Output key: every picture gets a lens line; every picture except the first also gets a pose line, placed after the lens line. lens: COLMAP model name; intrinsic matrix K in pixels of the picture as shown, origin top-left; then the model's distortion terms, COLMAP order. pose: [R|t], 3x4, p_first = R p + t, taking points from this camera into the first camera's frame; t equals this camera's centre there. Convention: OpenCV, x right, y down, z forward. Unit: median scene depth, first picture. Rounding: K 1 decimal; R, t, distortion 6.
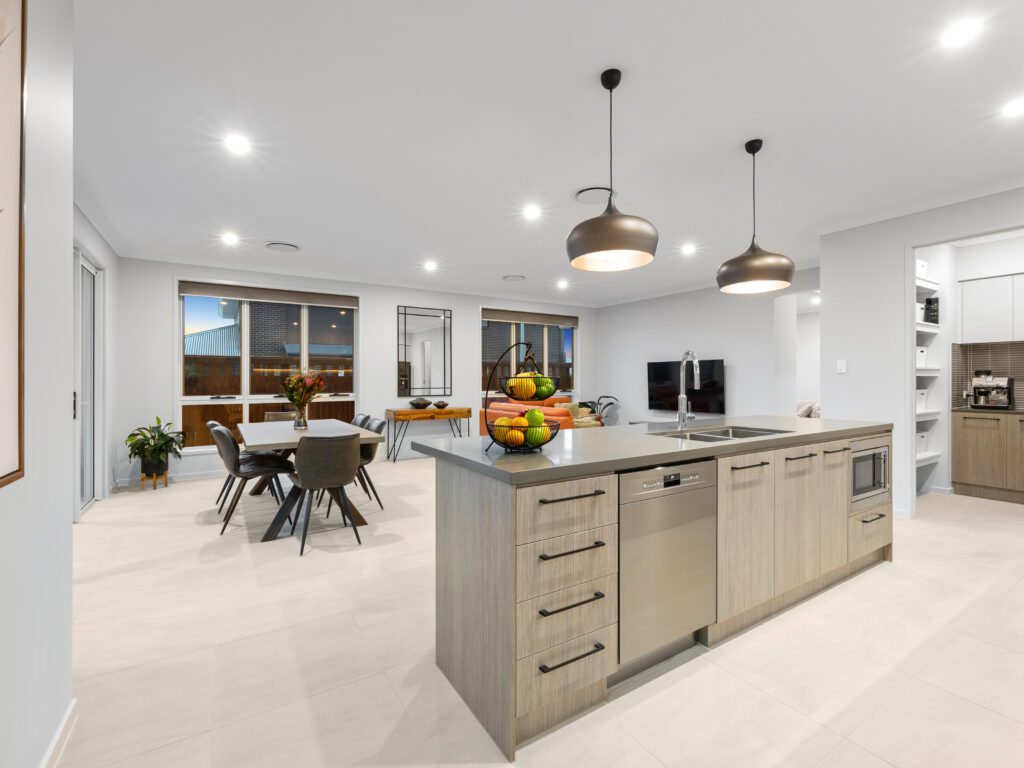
lens RADIAL K [[465.2, 0, 512.4], [0, 465.2, 380.7], [0, 0, 1]] dist [-0.003354, 0.001542]
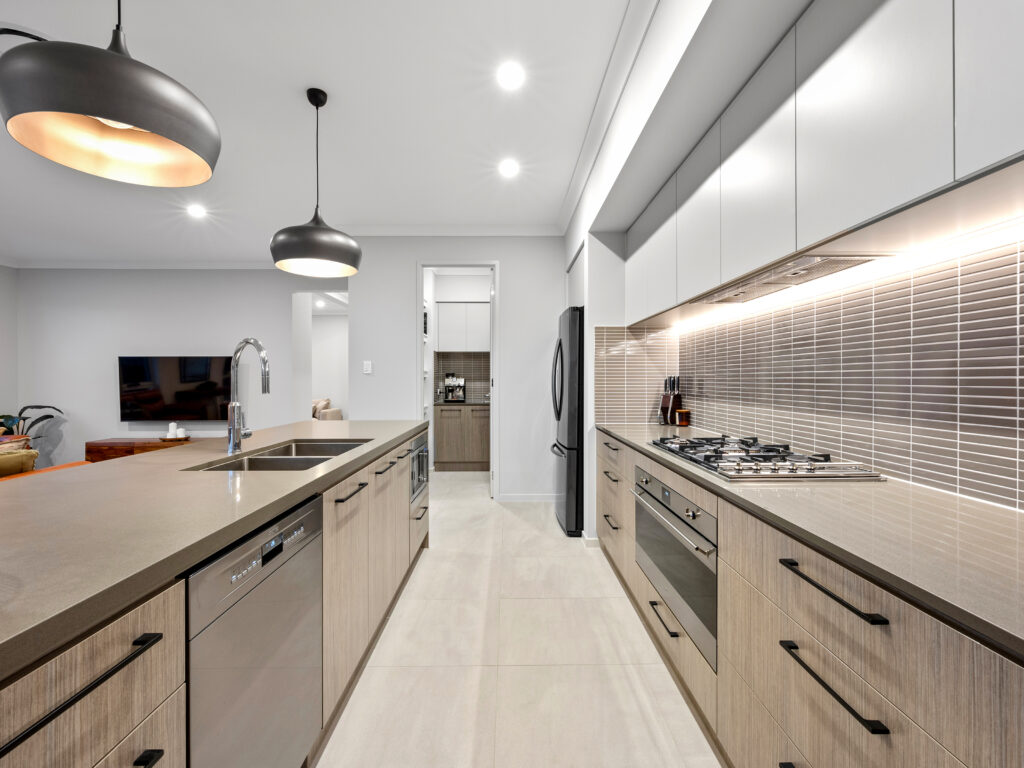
lens RADIAL K [[465.2, 0, 515.3], [0, 465.2, 382.5], [0, 0, 1]] dist [-0.003354, 0.001542]
pose [[0.525748, -0.005178, 0.850625, 0.000424], [0.003157, 0.999986, 0.004136, -0.000271], [-0.850635, 0.000511, 0.525757, 0.161338]]
